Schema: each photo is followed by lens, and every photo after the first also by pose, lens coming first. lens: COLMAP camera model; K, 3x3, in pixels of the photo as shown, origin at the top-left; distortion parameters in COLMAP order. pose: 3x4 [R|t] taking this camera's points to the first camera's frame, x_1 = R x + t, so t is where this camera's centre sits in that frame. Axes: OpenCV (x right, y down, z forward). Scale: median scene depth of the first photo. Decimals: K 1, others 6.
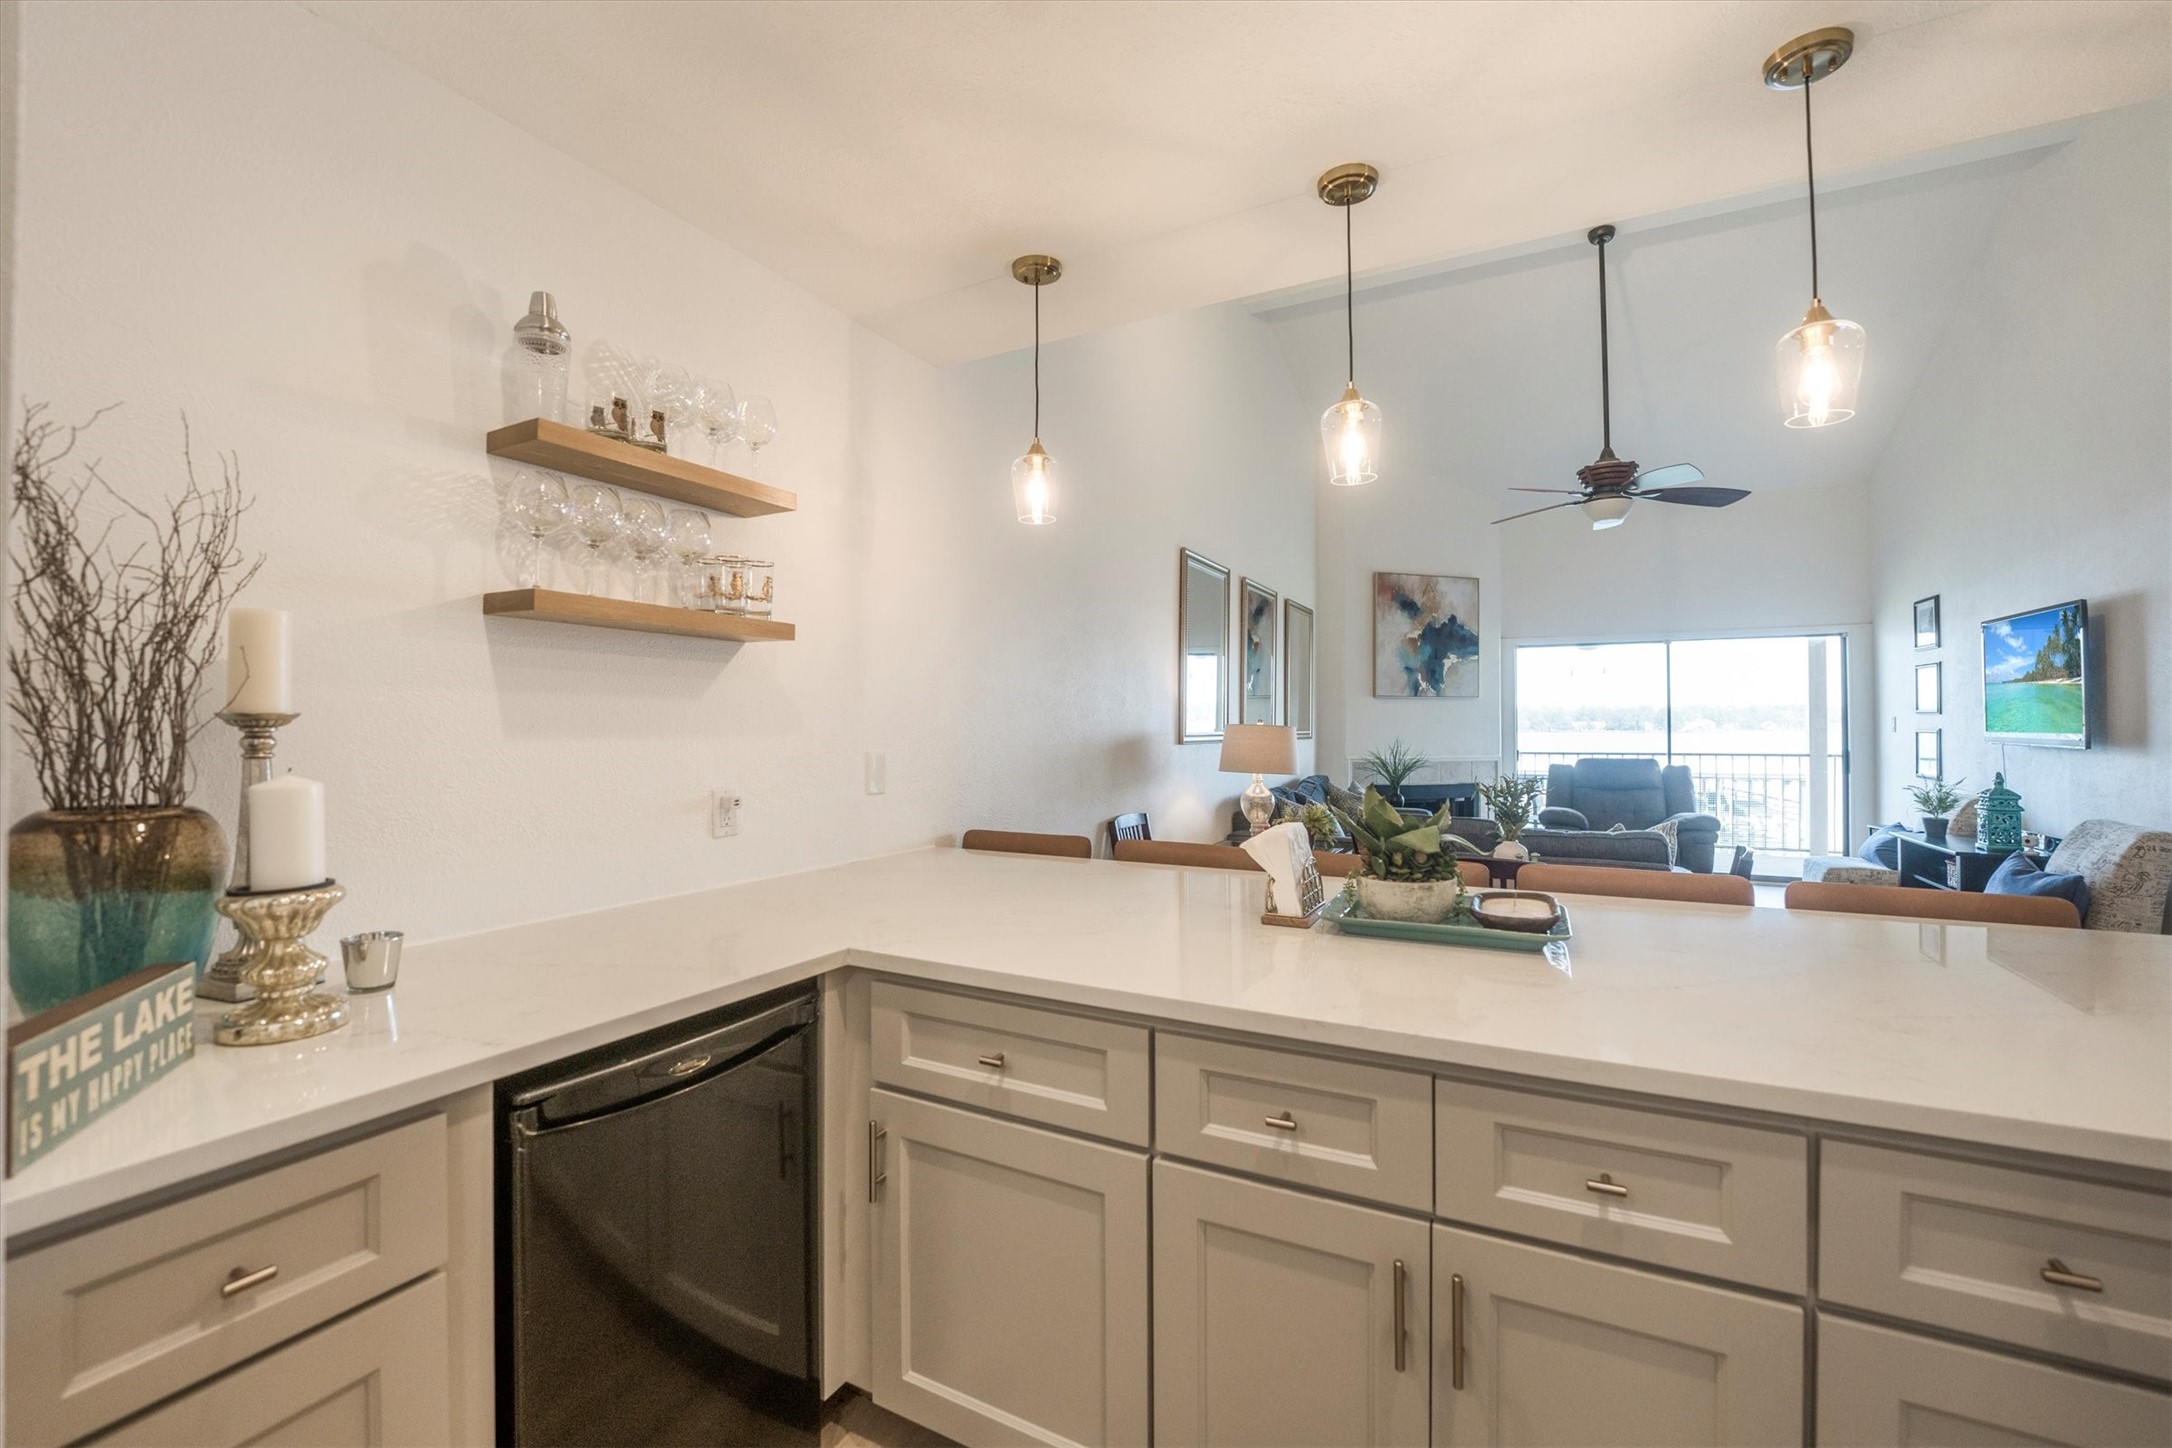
lens RADIAL K [[888.9, 0, 1061.2], [0, 888.9, 706.0], [0, 0, 1]] dist [-0.036964, 0.004775]
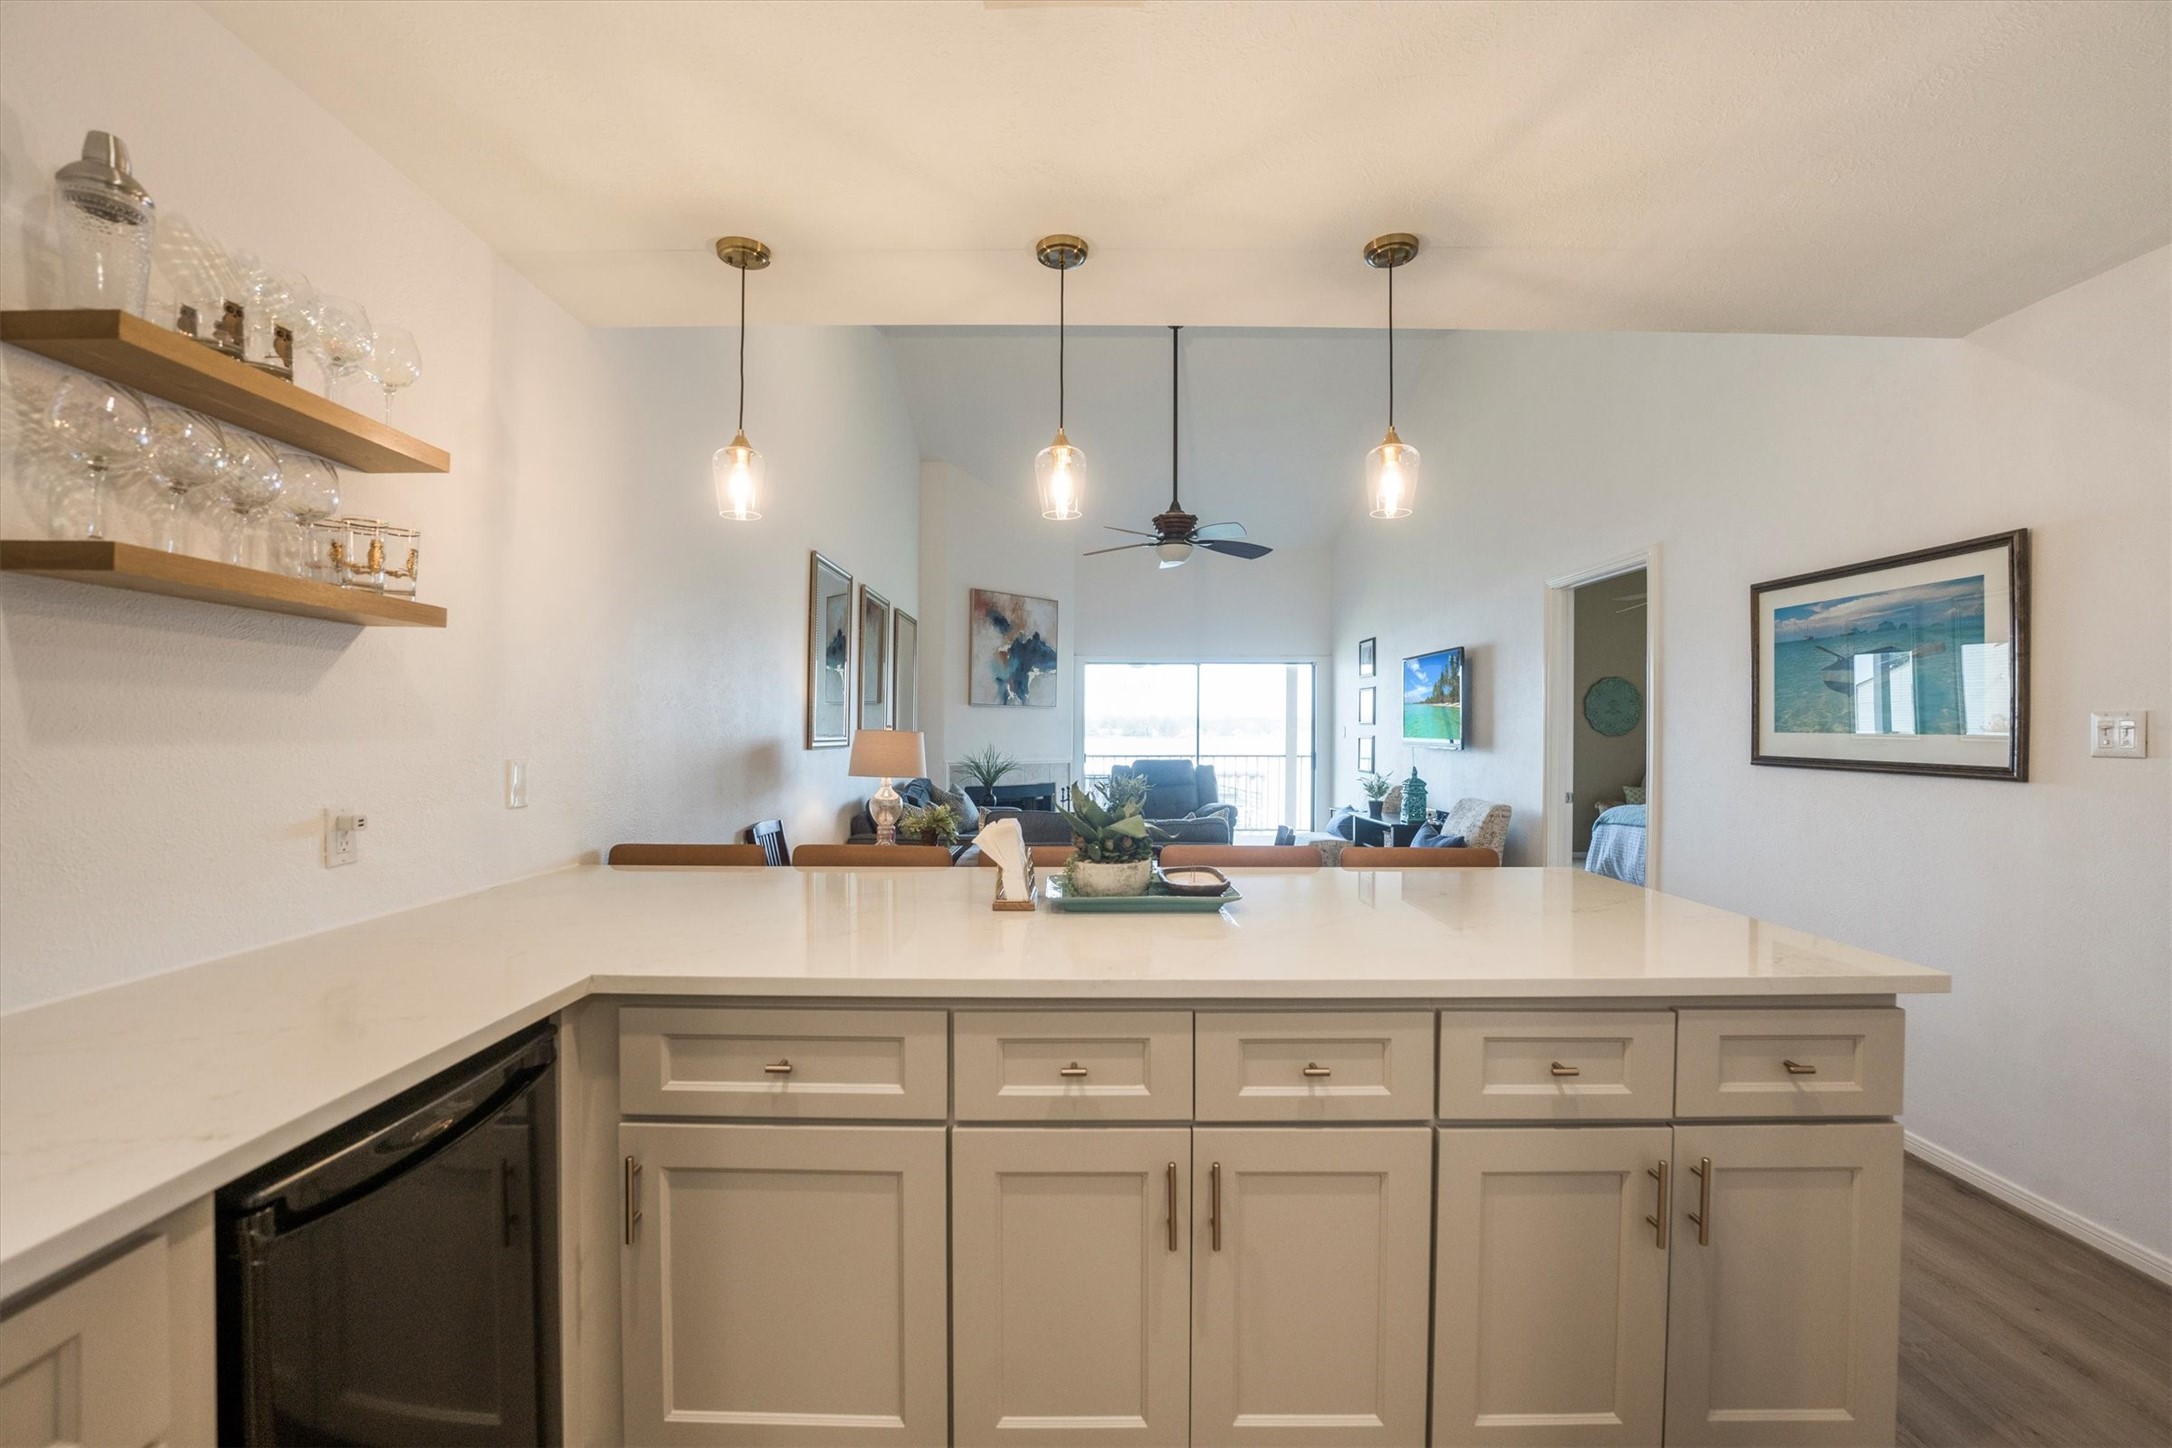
lens RADIAL K [[888.9, 0, 1064.2], [0, 888.9, 726.5], [0, 0, 1]] dist [-0.036964, 0.004775]
pose [[0.881914, 0.006706, 0.471363, -0.143385], [-0.014657, 0.999805, 0.013199, 0.000464], [-0.471183, -0.018549, 0.881840, -0.008954]]
